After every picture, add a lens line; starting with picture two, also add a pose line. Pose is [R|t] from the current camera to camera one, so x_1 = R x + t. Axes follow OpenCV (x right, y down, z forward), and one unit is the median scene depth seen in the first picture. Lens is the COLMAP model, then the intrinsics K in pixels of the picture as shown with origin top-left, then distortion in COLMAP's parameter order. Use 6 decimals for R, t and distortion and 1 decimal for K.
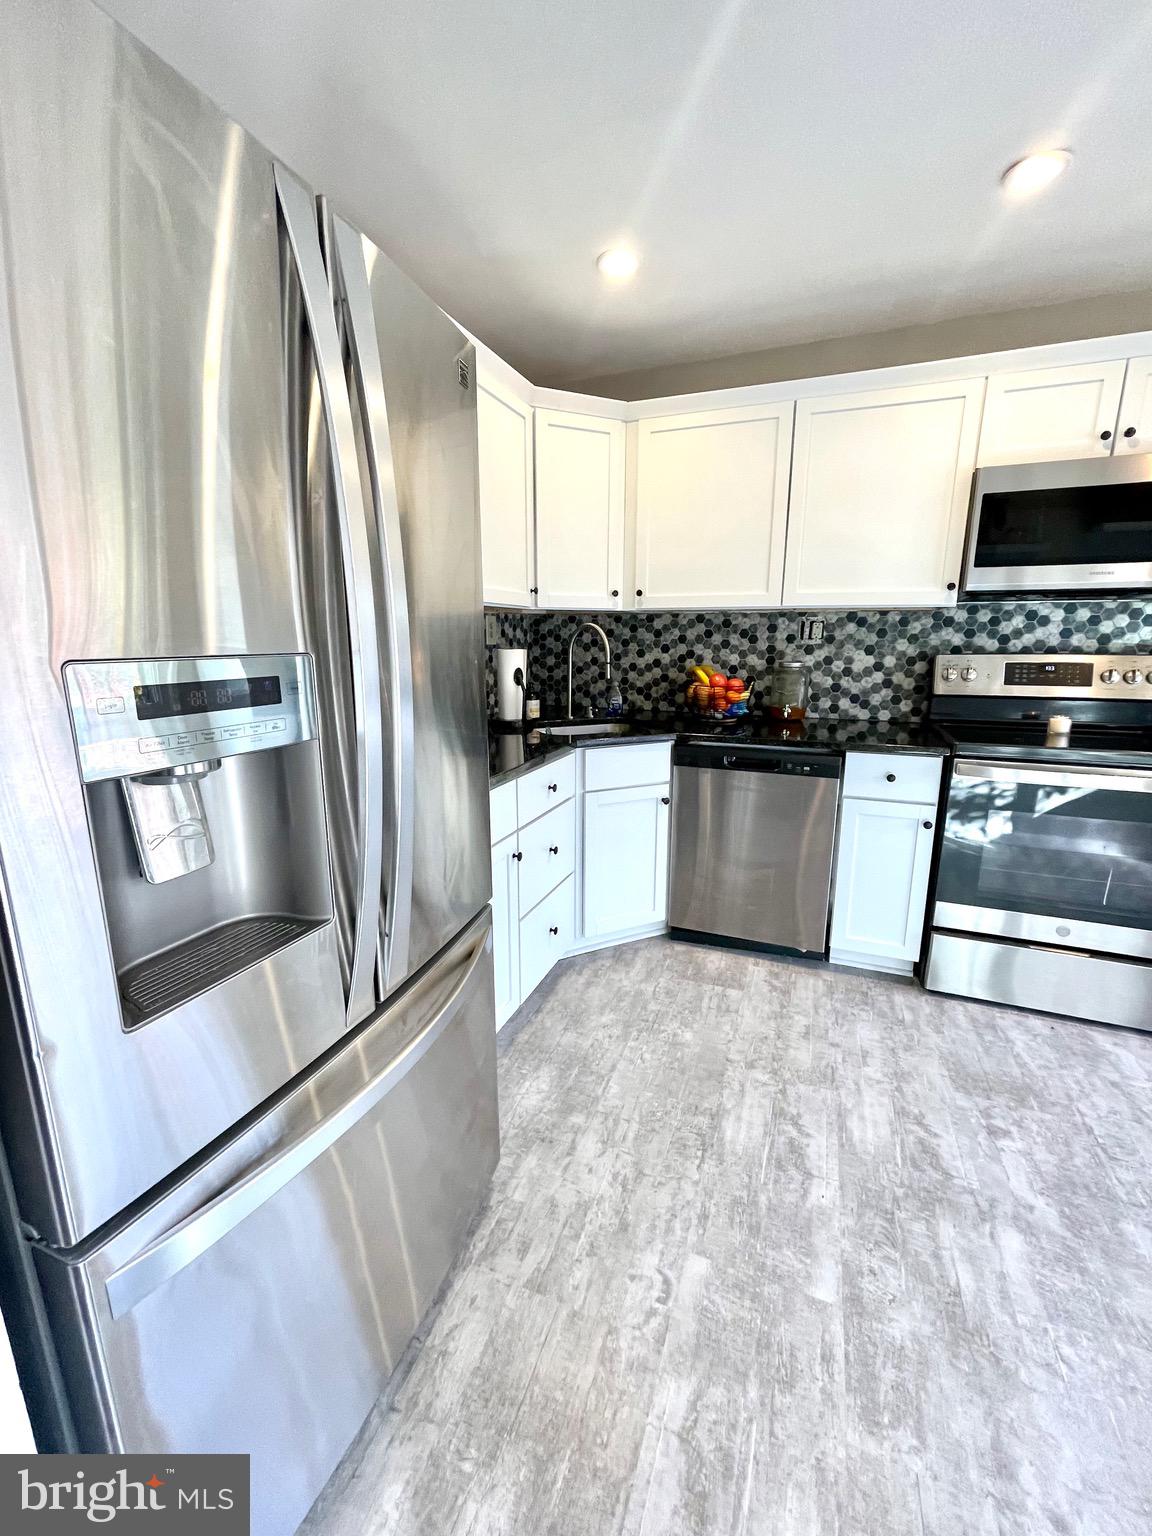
lens RADIAL K [[618.1, 0, 580.3], [0, 618.1, 766.4], [0, 0, 1]] dist [-0.001075, 0.000327]
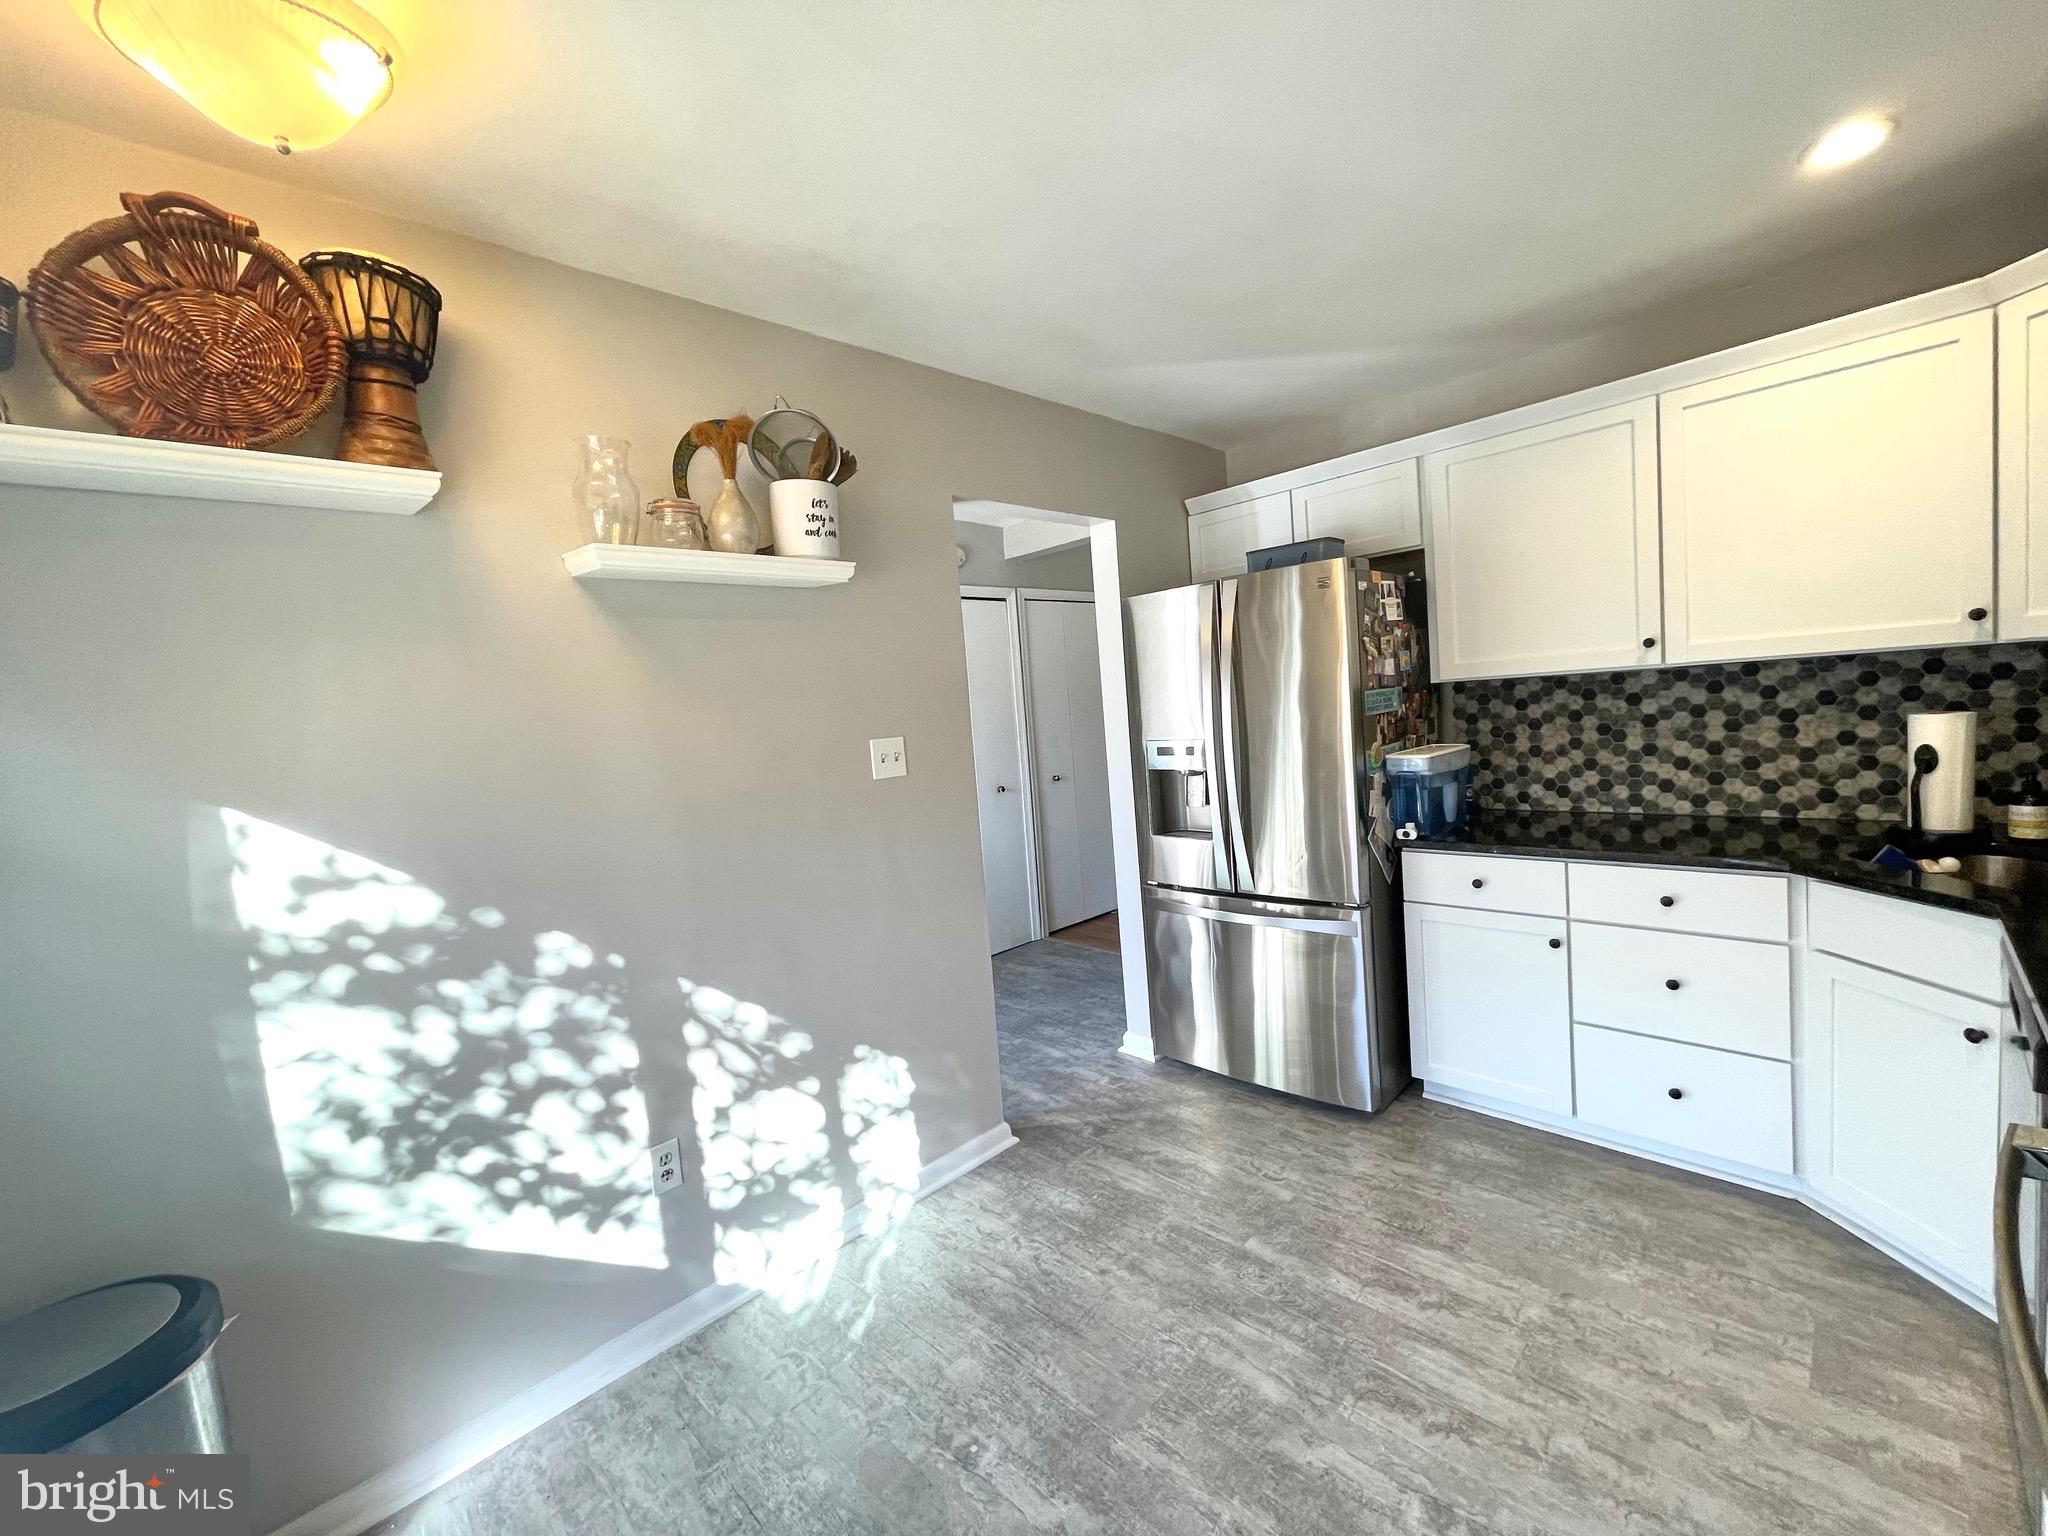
lens RADIAL K [[824.1, 0, 1019.3], [0, 824.1, 766.6], [0, 0, 1]] dist [-0.001075, 0.000327]
pose [[-0.408897, 0.106943, -0.906292, 1.059806], [-0.110060, 0.980082, 0.165306, -0.185136], [0.905919, 0.167340, -0.388983, 0.548922]]
